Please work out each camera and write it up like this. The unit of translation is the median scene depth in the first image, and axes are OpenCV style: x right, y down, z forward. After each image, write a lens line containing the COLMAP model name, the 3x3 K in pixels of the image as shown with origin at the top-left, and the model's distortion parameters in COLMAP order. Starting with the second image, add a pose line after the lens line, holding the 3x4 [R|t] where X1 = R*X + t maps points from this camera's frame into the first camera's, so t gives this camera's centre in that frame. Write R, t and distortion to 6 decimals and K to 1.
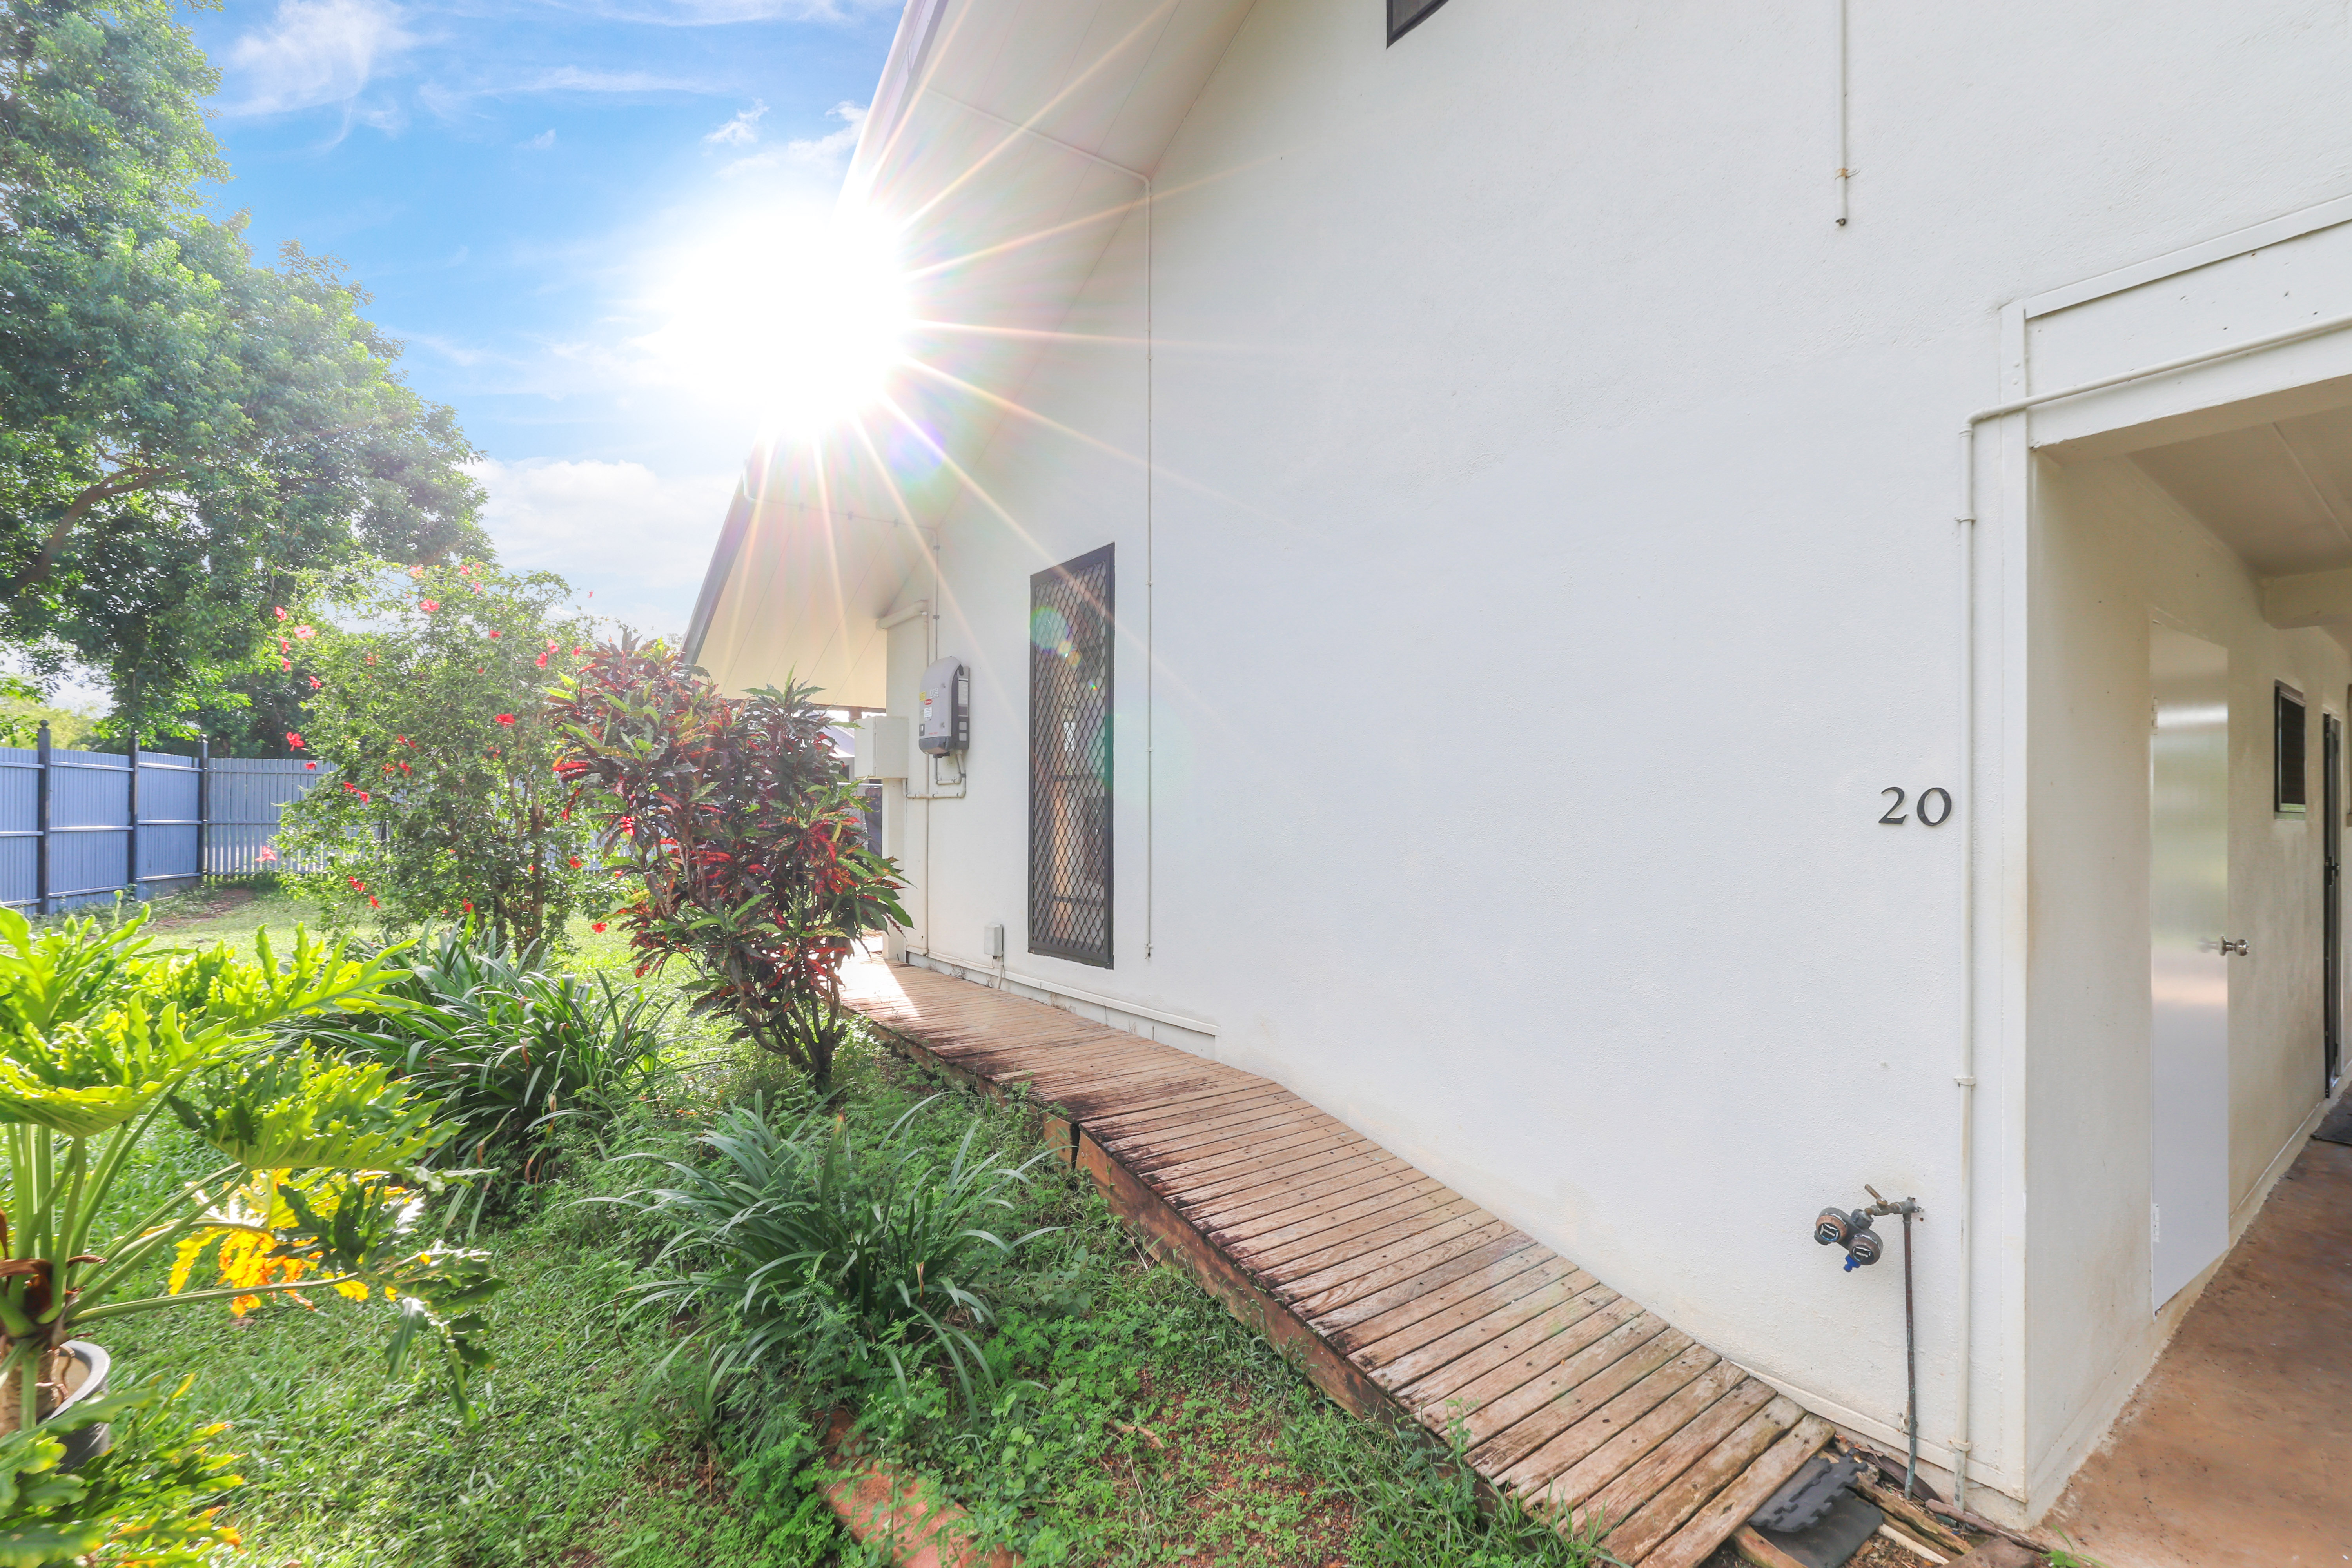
lens RADIAL K [[1006.9, 0, 1162.4], [0, 1006.9, 817.9], [0, 0, 1]] dist [-0.014338, 0.002178]
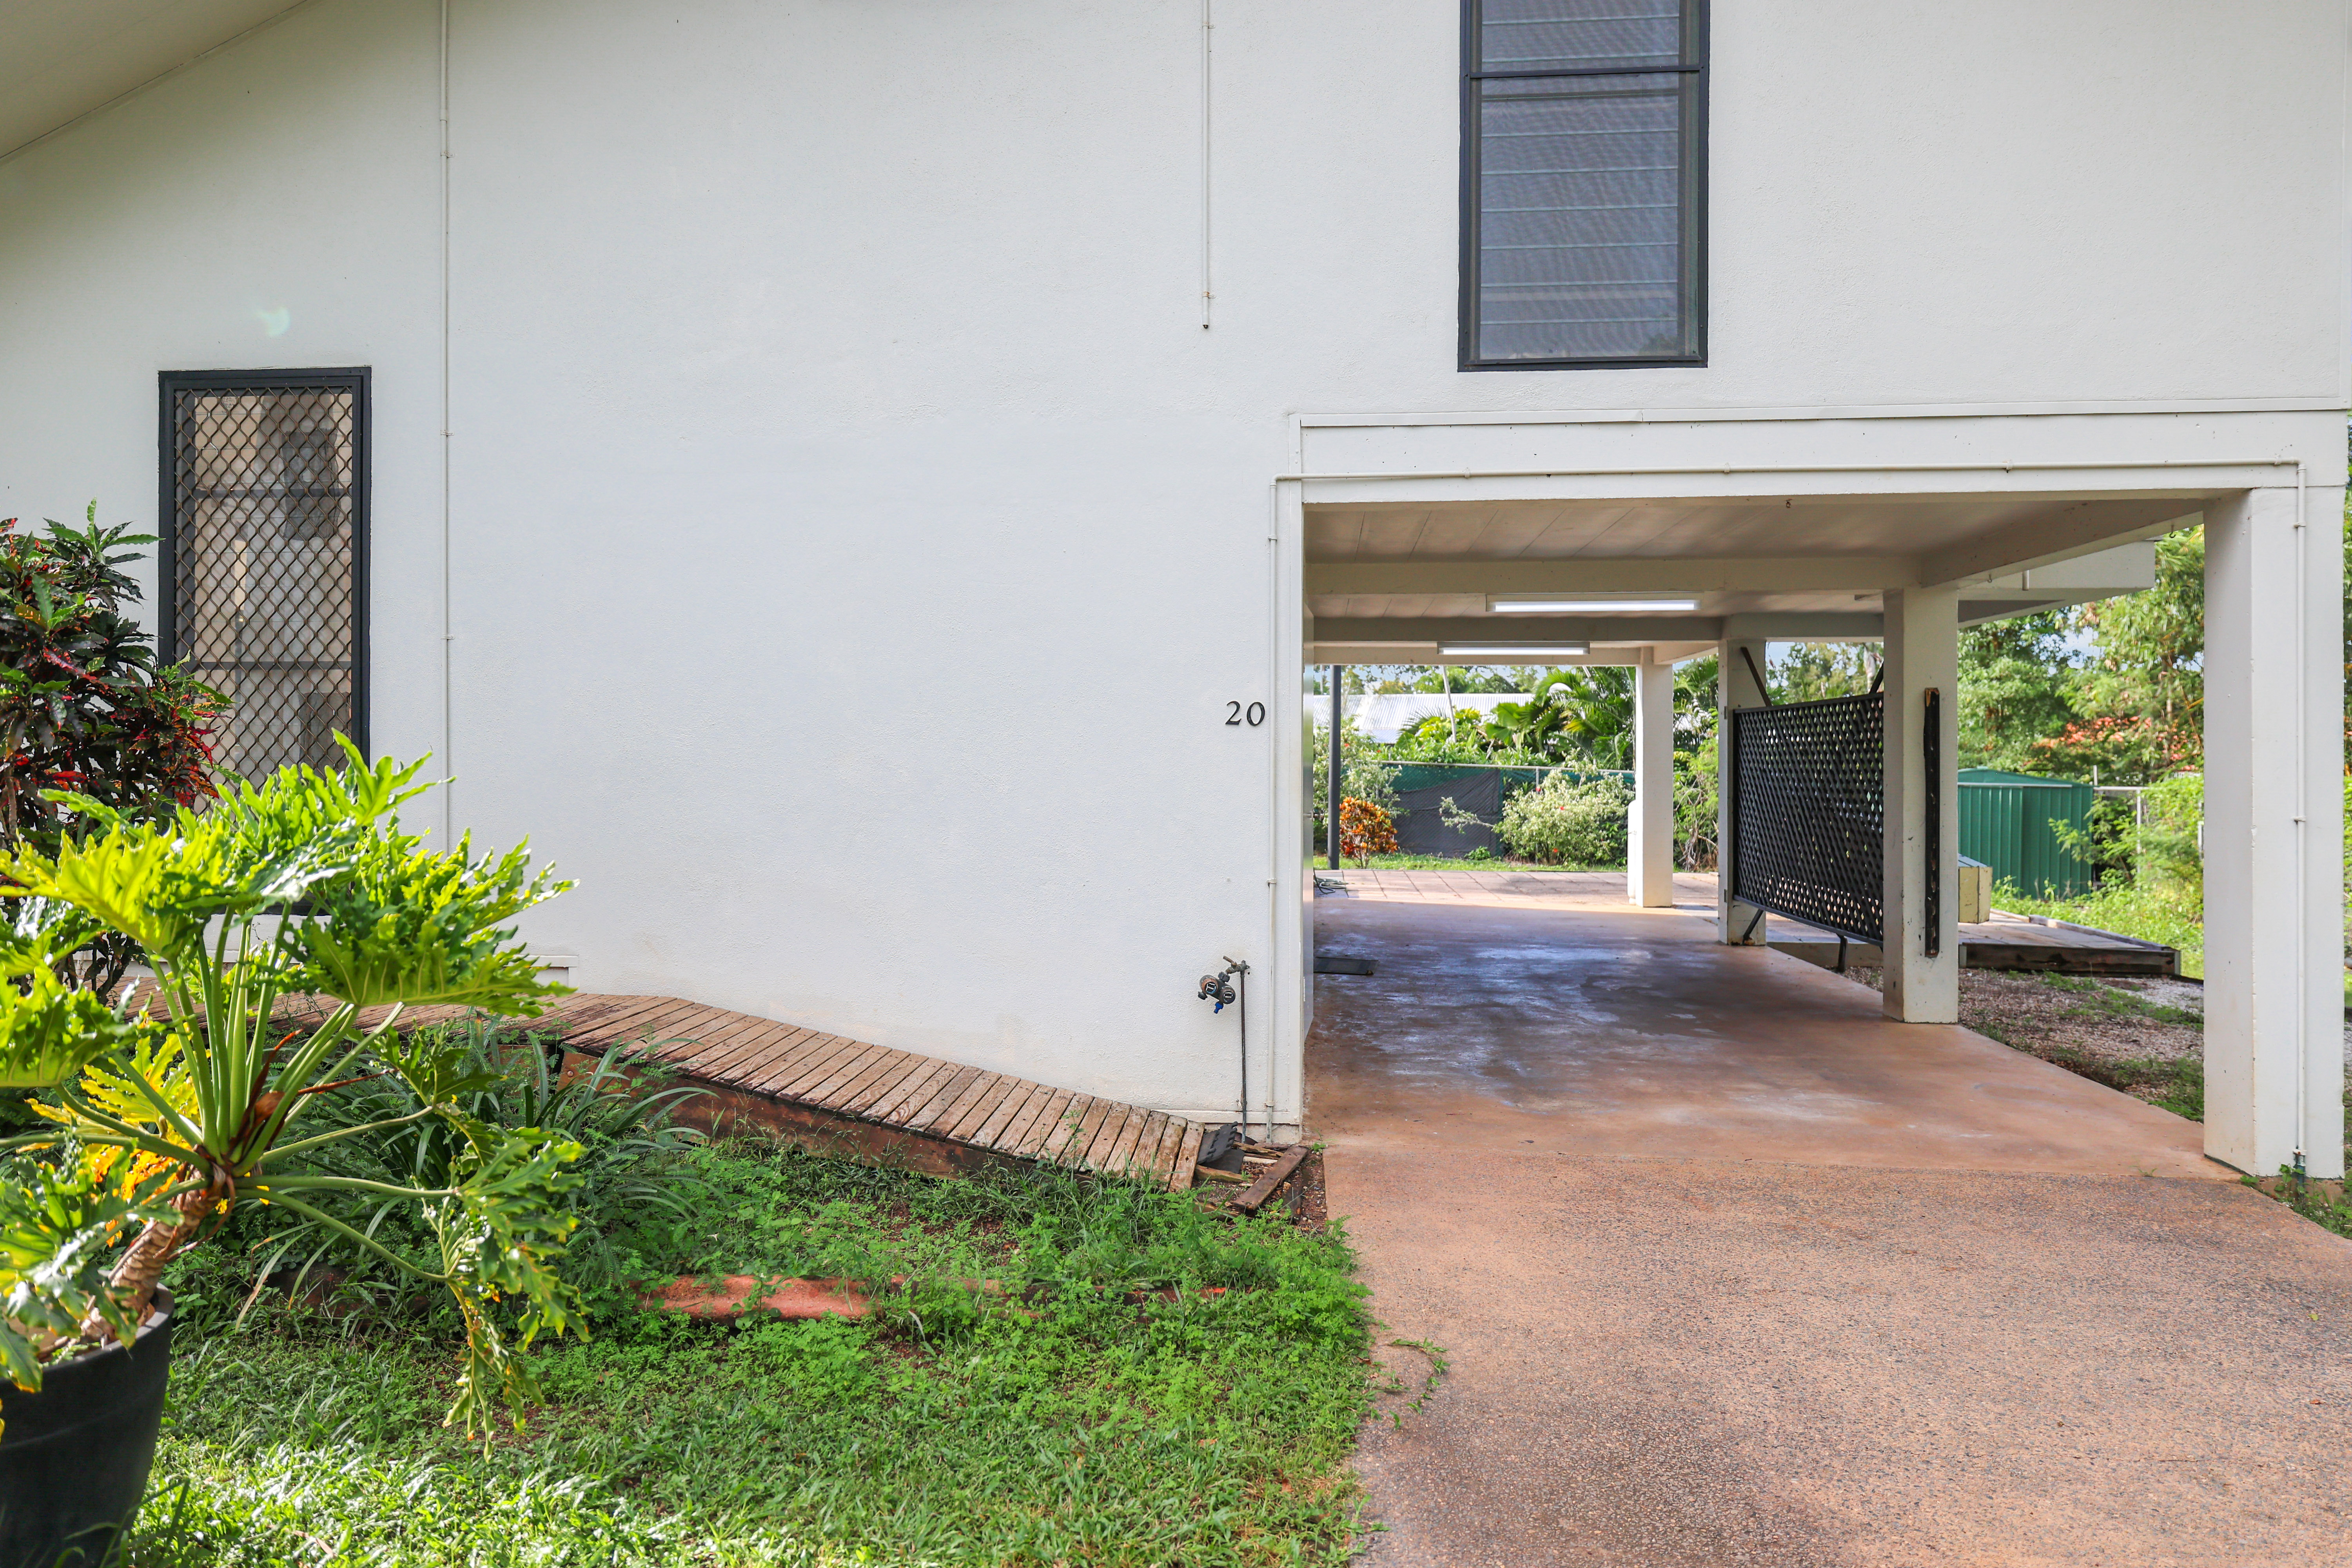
lens RADIAL K [[1513.0, 0, 1172.5], [0, 1513.0, 780.9], [0, 0, 1]] dist [-0.060624, 0.000126]
pose [[0.652271, 0.000138, 0.757986, -1.142043], [-0.004669, 0.999982, 0.003835, 0.086529], [-0.757971, -0.006041, 0.652260, -0.477541]]
